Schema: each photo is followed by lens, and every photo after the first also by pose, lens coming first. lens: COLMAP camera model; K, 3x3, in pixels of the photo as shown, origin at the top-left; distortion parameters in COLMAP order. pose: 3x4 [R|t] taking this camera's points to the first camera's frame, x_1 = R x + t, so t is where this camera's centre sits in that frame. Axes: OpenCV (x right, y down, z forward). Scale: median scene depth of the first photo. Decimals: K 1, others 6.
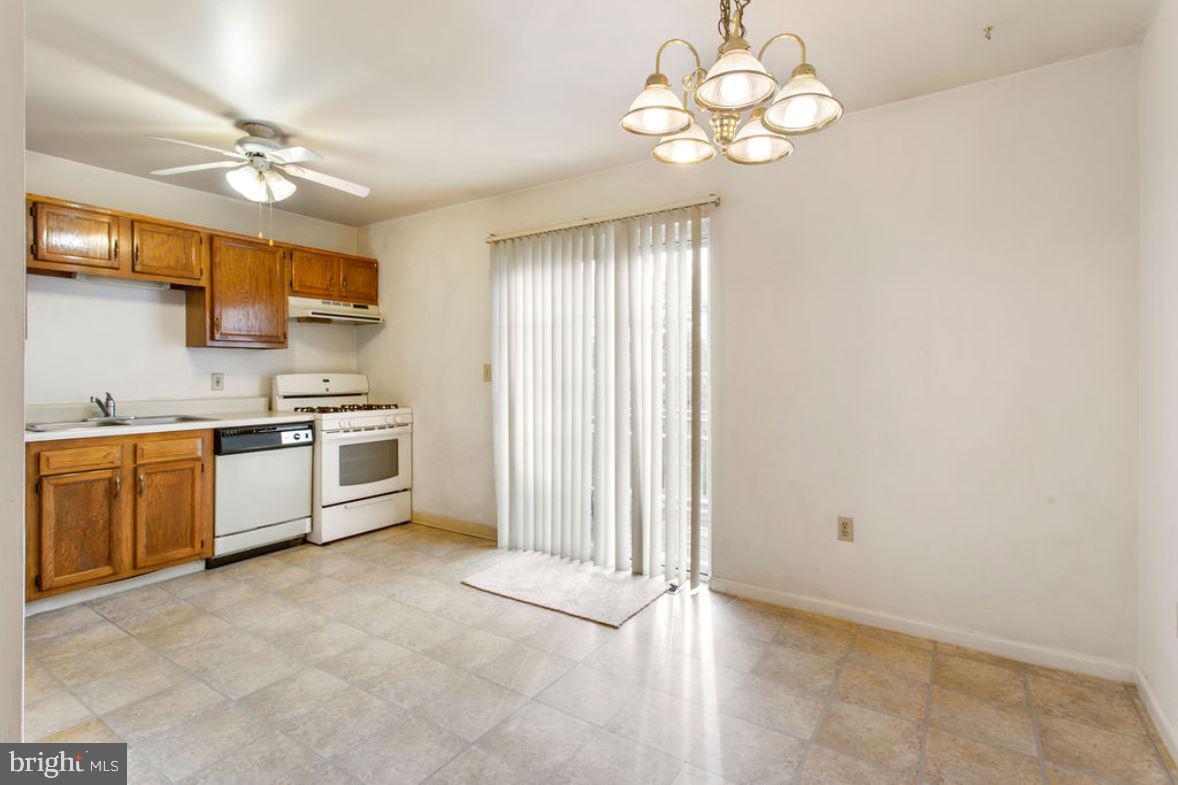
lens RADIAL K [[569.3, 0, 586.5], [0, 569.3, 375.2], [0, 0, 1]] dist [0.001197, 0.000254]
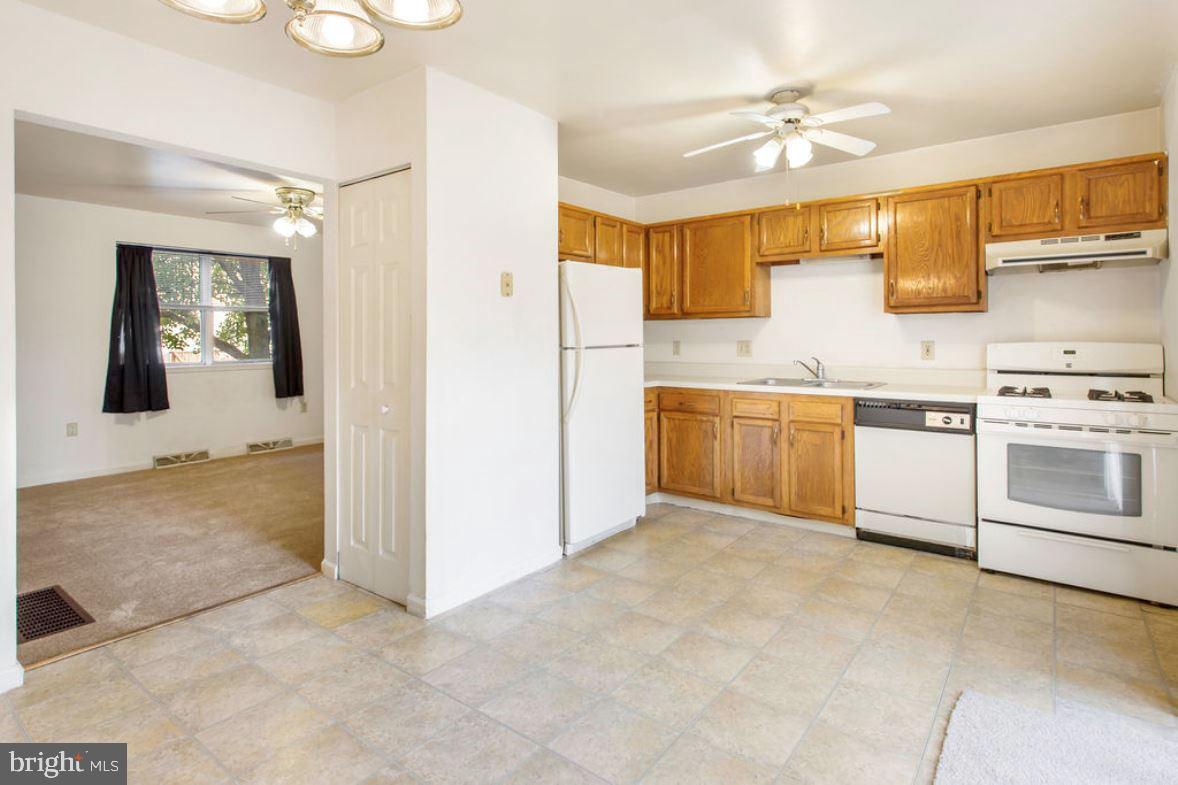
lens RADIAL K [[594.8, 0, 589.5], [0, 594.8, 339.6], [0, 0, 1]] dist [0.002279, 0.000035]
pose [[-0.059228, 0.001171, -0.998244, 0.400278], [-0.004471, 0.999989, 0.001438, -0.005716], [0.998234, 0.004549, -0.059222, 0.599802]]
